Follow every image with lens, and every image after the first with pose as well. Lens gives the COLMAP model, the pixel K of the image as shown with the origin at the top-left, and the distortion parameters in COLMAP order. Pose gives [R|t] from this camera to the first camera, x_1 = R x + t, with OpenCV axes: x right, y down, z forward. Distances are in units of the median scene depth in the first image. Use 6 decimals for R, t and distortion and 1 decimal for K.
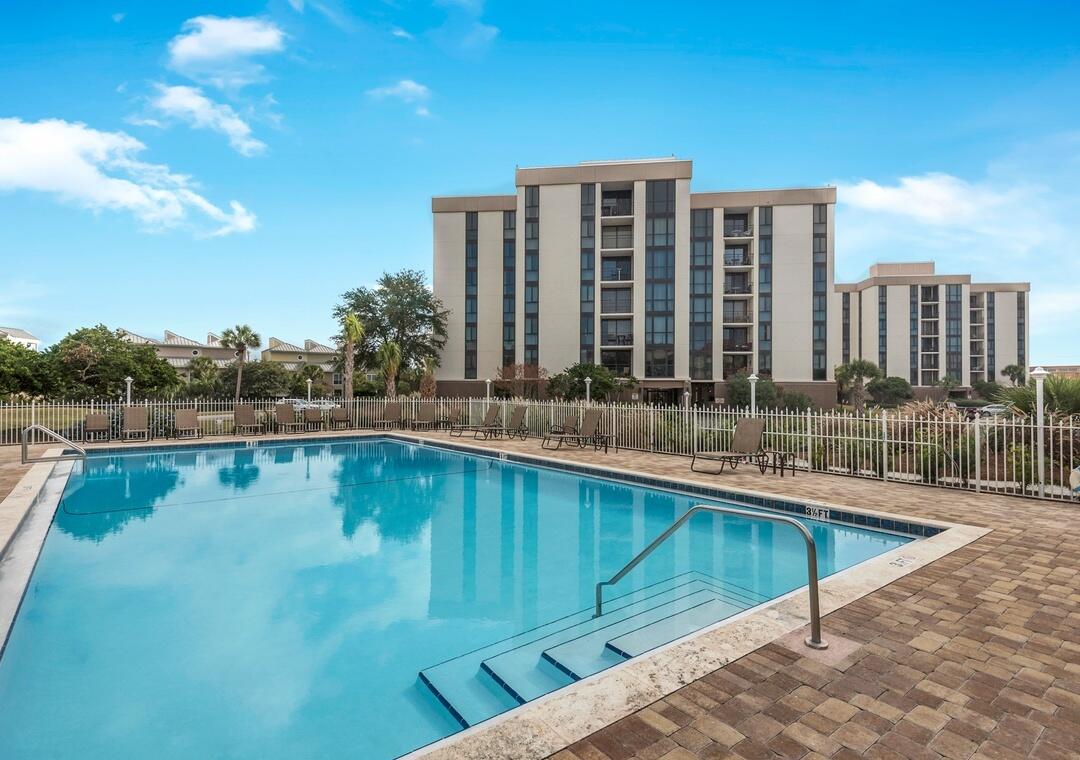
lens RADIAL K [[576.0, 0, 540.0], [0, 576.0, 380.0], [0, 0, 1]] dist [0.031529, -0.000094]
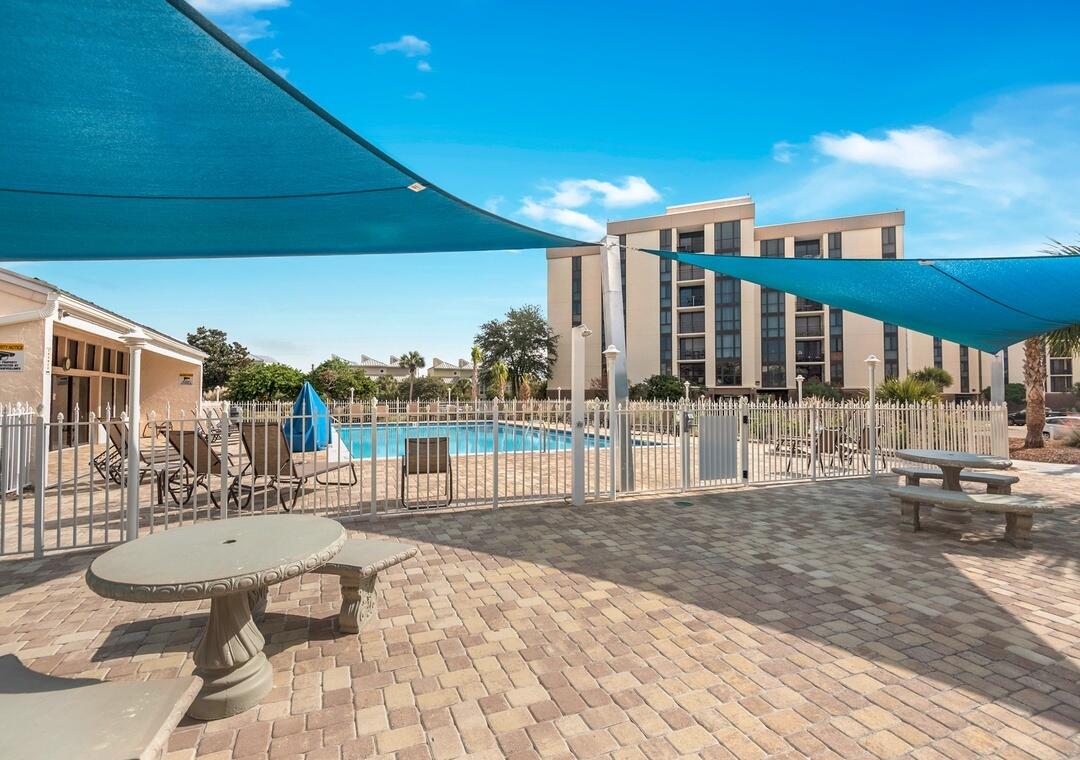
lens RADIAL K [[576.0, 0, 540.0], [0, 576.0, 380.0], [0, 0, 1]] dist [0.031529, -0.000094]
pose [[0.966078, -0.013647, -0.257890, 0.135018], [0.008409, 0.999736, -0.021401, 0.006527], [0.258114, 0.018507, 0.965937, -0.252739]]
